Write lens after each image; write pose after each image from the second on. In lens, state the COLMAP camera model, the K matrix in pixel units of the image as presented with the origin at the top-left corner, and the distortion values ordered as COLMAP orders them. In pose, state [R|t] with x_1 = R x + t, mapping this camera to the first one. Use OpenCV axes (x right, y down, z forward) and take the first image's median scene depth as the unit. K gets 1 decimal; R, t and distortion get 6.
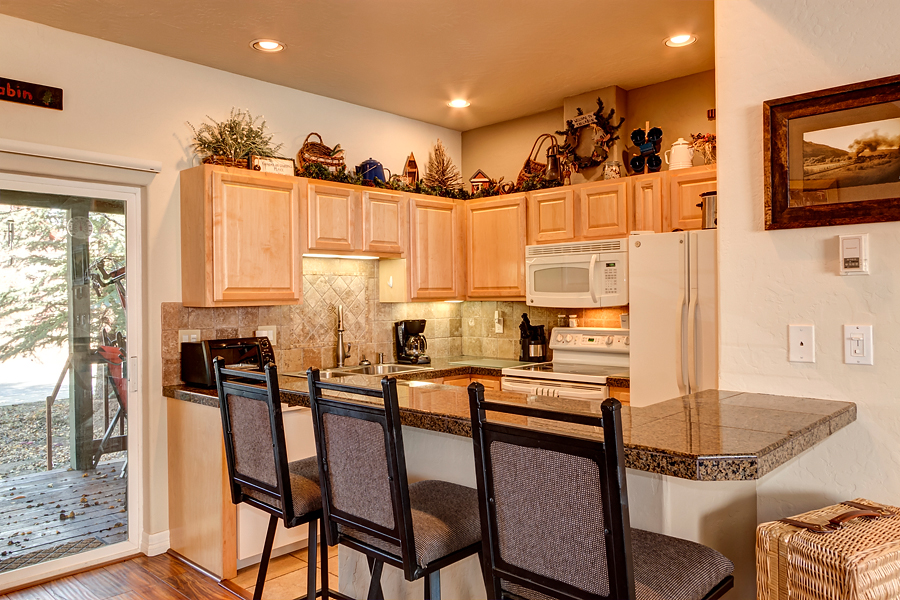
lens RADIAL K [[667.3, 0, 450.0], [0, 667.3, 300.0], [0, 0, 1]] dist [0.002723, 0.000809]
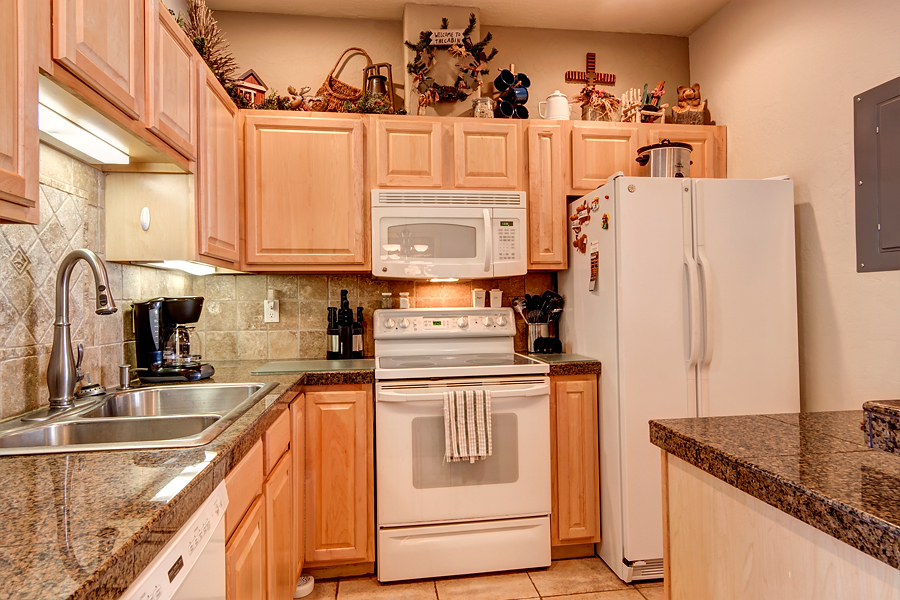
lens RADIAL K [[521.0, 0, 450.0], [0, 521.0, 300.0], [0, 0, 1]] dist [0.003042, 0.000604]
pose [[0.628685, 0.006188, 0.777636, -0.256152], [0.011065, 0.999796, -0.016901, 0.043290], [-0.777582, 0.019230, 0.628488, 0.605980]]
